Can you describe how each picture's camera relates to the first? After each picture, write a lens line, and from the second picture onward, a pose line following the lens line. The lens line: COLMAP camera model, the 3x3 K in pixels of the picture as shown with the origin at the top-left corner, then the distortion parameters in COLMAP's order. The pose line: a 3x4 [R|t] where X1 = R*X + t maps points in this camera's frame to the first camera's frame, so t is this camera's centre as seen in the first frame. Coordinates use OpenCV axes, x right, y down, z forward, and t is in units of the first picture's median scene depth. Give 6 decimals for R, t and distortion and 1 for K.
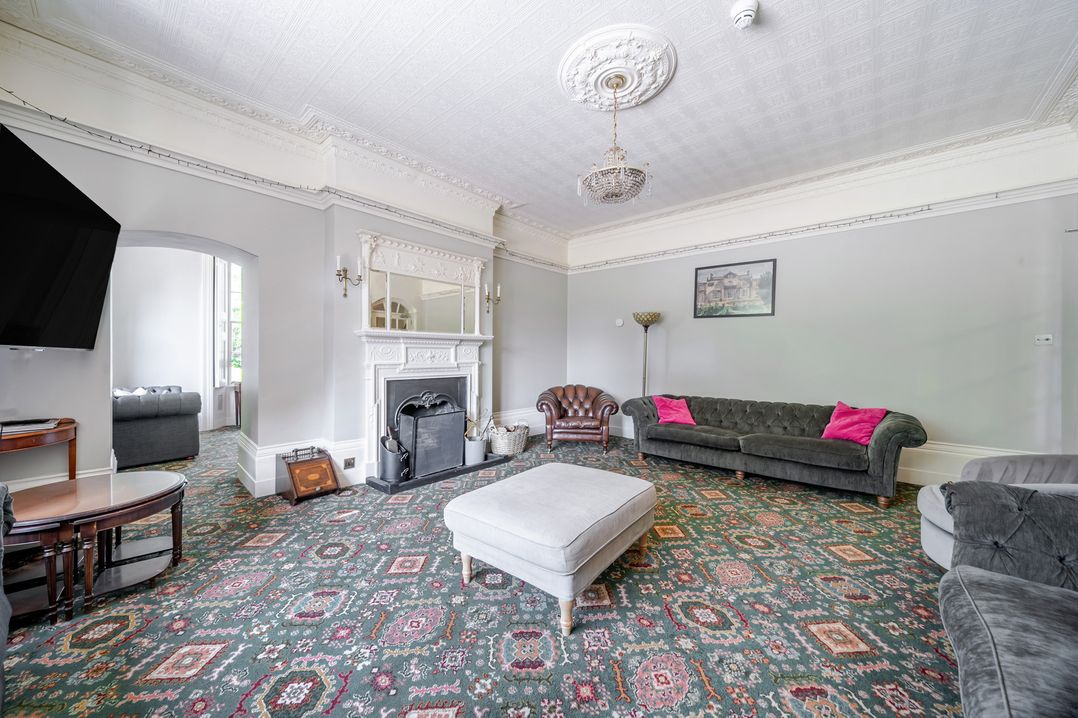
lens RADIAL K [[370.6, 0, 539.0], [0, 370.6, 359.0], [0, 0, 1]] dist [-0.000483, -0.000059]
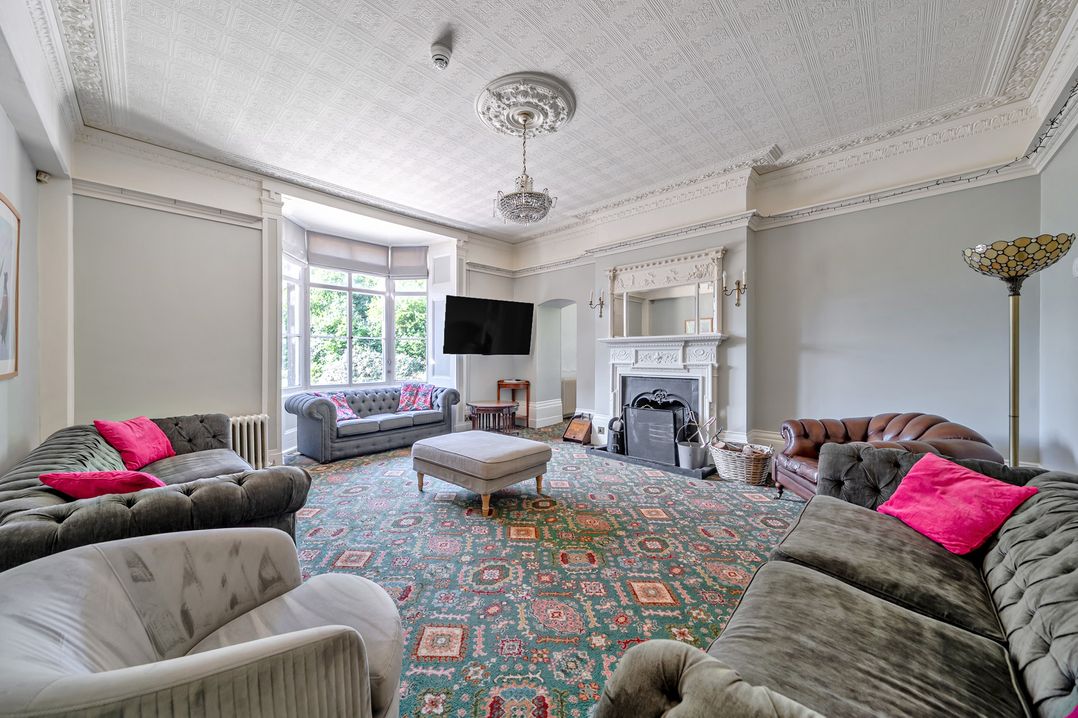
lens RADIAL K [[386.6, 0, 539.0], [0, 386.6, 359.0], [0, 0, 1]] dist [0.000128, 0.000000]
pose [[-0.021869, 0.002900, -0.999757, 1.040701], [-0.015074, 0.999881, 0.003230, -0.001223], [0.999647, 0.015141, -0.021823, 0.799523]]
